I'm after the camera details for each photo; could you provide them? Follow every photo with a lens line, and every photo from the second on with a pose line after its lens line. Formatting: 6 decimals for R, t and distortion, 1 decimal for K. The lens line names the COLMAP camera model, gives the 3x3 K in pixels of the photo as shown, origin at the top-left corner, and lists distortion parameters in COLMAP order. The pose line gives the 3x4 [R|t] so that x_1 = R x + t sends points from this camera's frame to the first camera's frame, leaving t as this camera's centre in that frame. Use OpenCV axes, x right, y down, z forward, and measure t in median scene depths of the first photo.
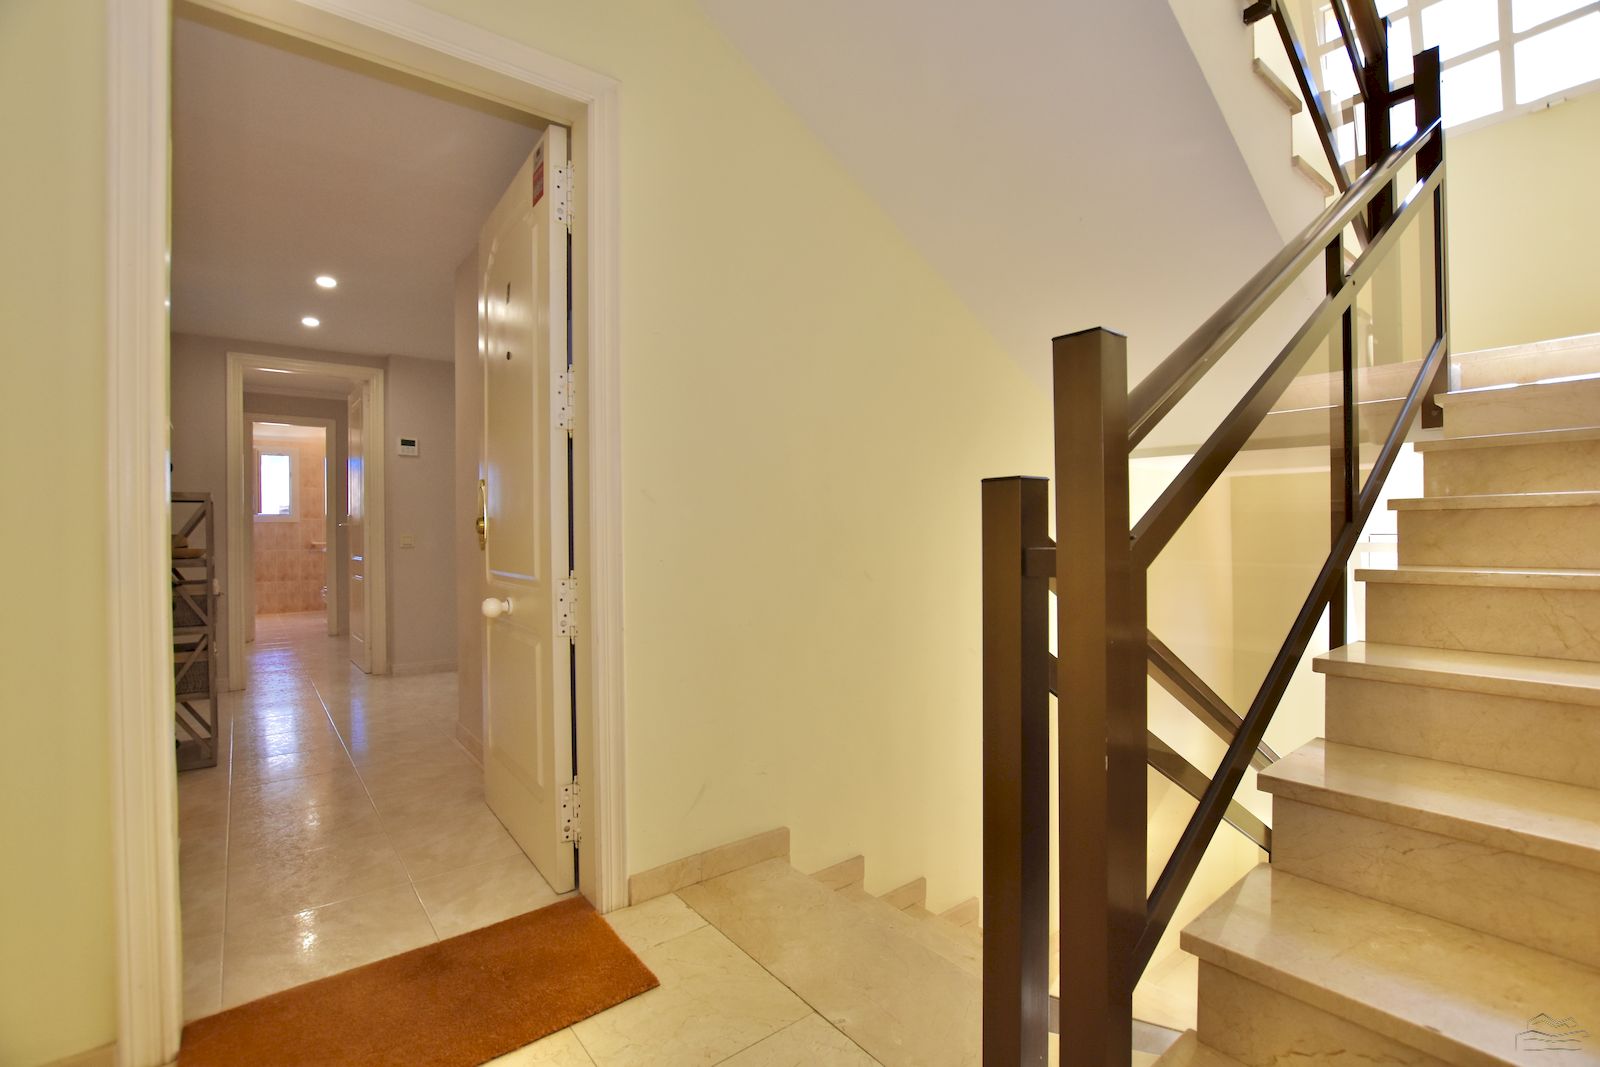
lens RADIAL K [[717.6, 0, 800.0], [0, 717.6, 533.5], [0, 0, 1]] dist [-0.027977, -0.000133]
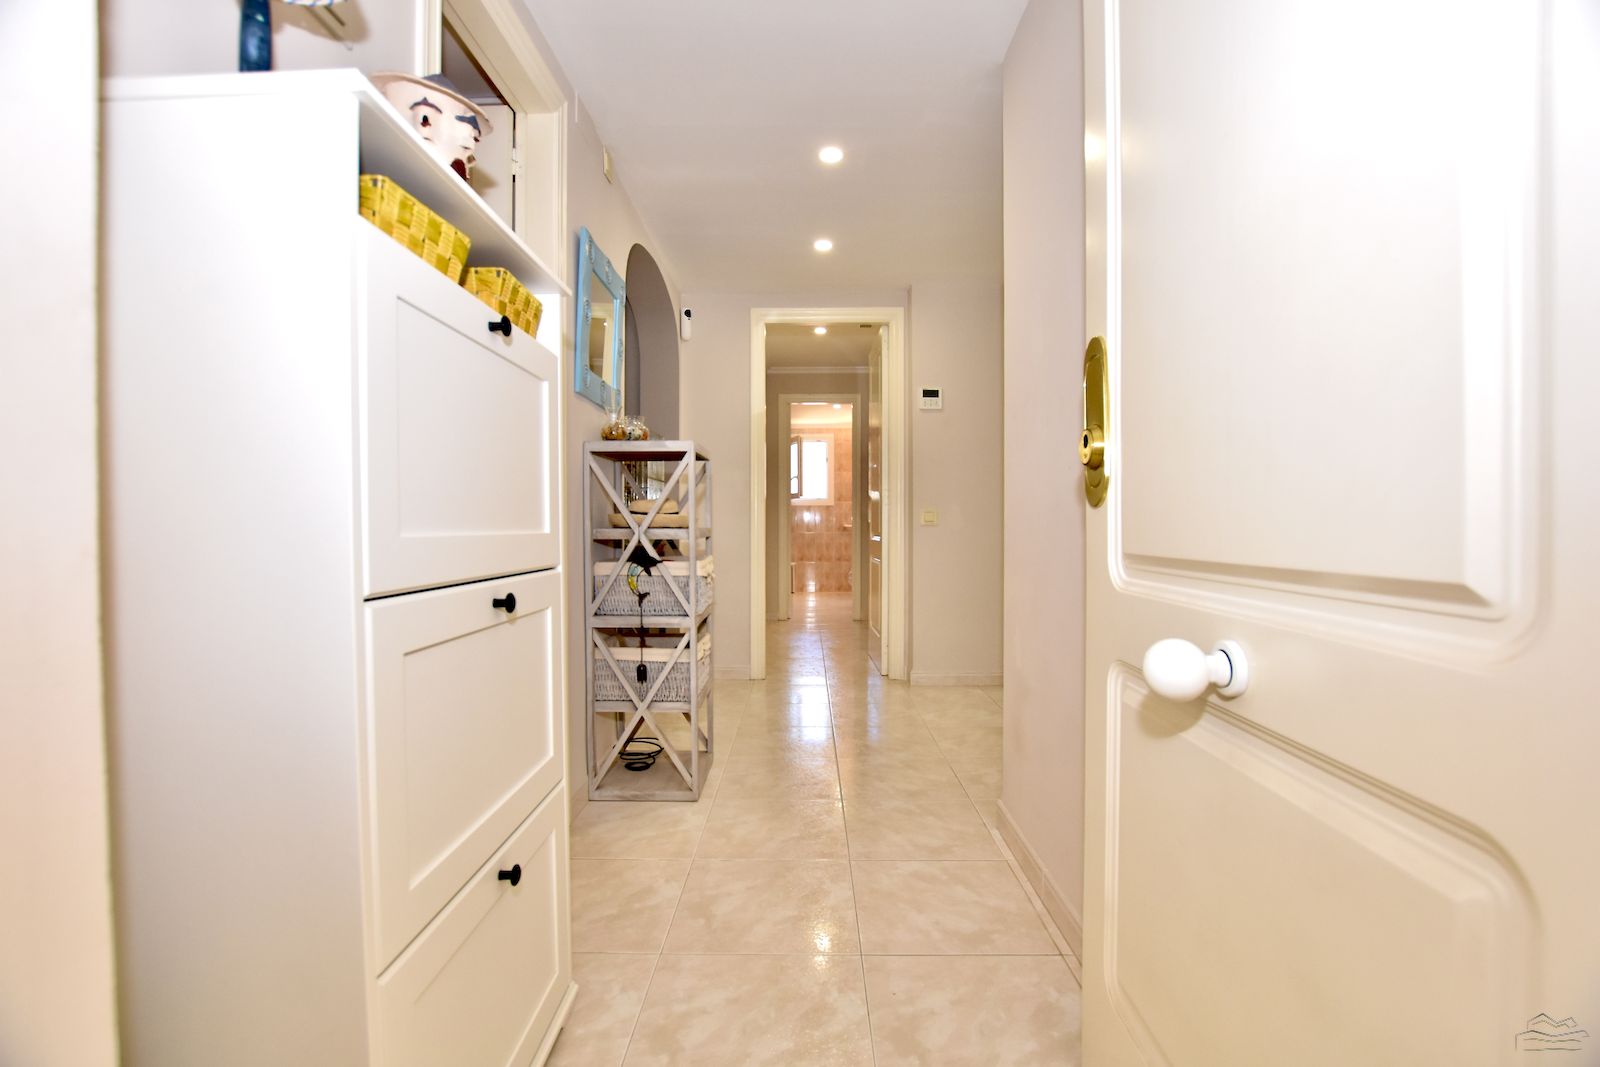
lens RADIAL K [[717.6, 0, 800.0], [0, 717.6, 533.5], [0, 0, 1]] dist [-0.027977, -0.000133]
pose [[0.777263, 0.015017, -0.628996, -0.153794], [-0.006808, 0.999857, 0.015458, 0.016848], [0.629138, -0.007732, 0.777255, 0.275584]]
